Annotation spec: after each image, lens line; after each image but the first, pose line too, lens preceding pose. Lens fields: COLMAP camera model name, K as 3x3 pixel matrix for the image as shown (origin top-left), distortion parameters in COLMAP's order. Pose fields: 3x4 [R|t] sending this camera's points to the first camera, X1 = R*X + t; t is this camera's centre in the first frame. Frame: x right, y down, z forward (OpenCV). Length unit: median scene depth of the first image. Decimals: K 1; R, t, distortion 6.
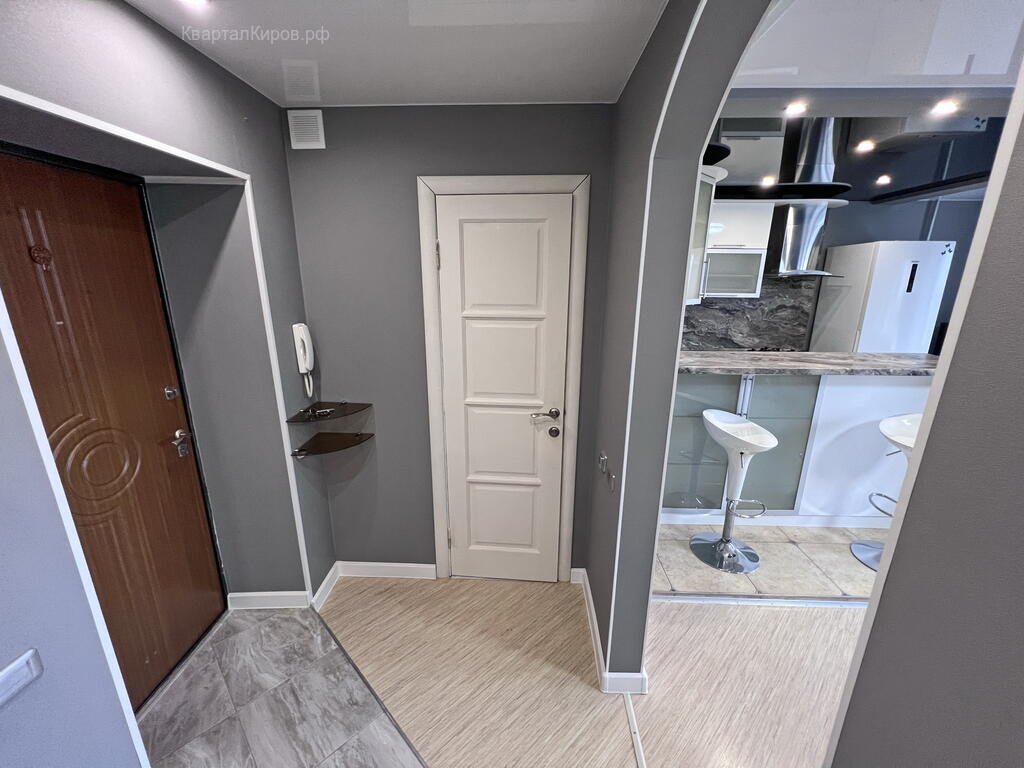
lens RADIAL K [[409.5, 0, 510.6], [0, 409.5, 385.5], [0, 0, 1]] dist [-0.000622, 0.000005]
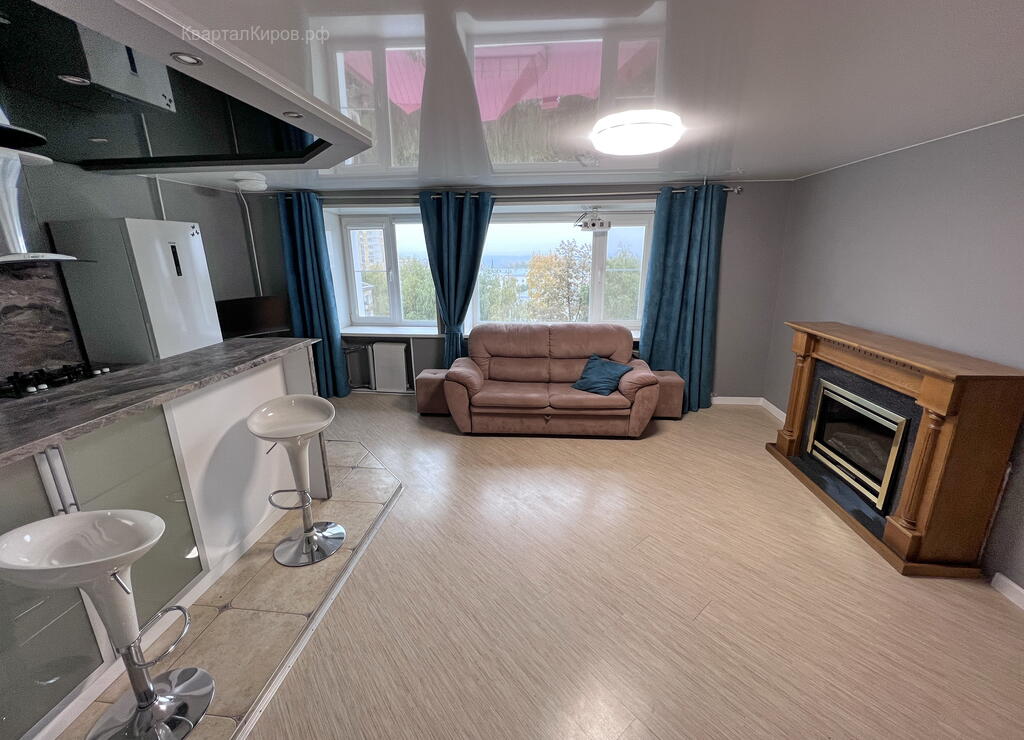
lens RADIAL K [[413.3, 0, 510.9], [0, 413.3, 360.3], [0, 0, 1]] dist [-0.000516, -0.000274]
pose [[0.072459, -0.262524, 0.962201, 0.096314], [0.268387, 0.934284, 0.234696, -0.084828], [-0.960582, 0.241236, 0.138155, 0.246815]]
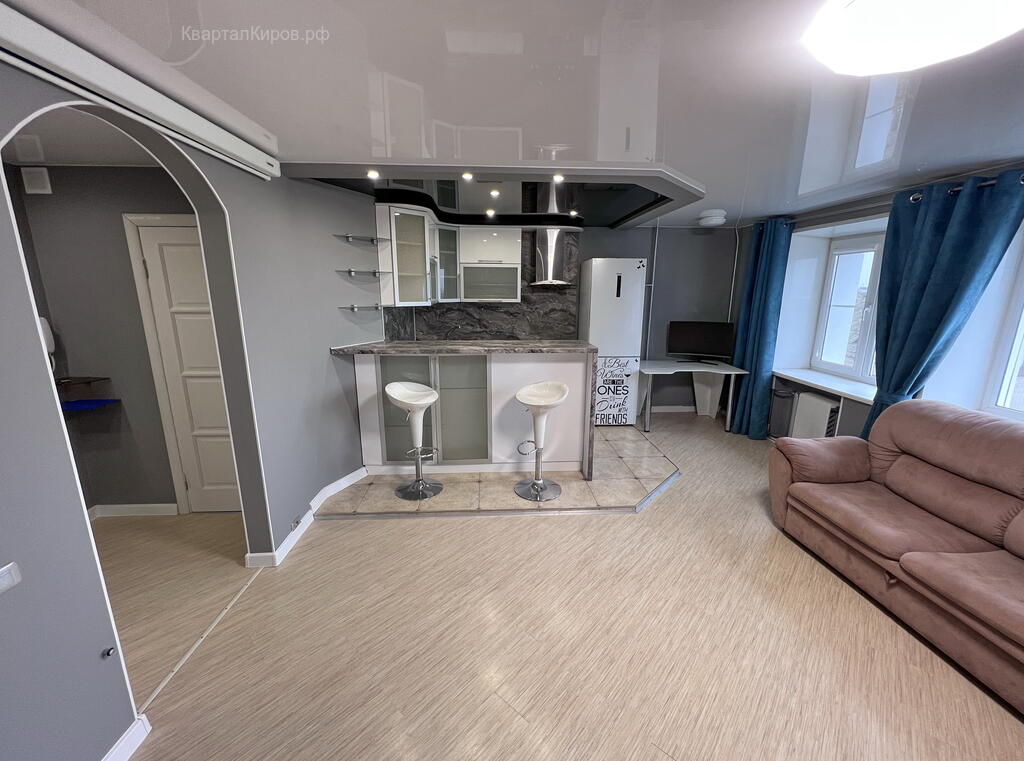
lens RADIAL K [[415.1, 0, 509.7], [0, 415.1, 381.8], [0, 0, 1]] dist [0.000131, -0.000038]
pose [[0.996247, -0.020271, 0.084145, 0.642912], [0.023634, 0.998953, -0.039165, 0.107305], [-0.083263, 0.041007, 0.995684, -0.347718]]
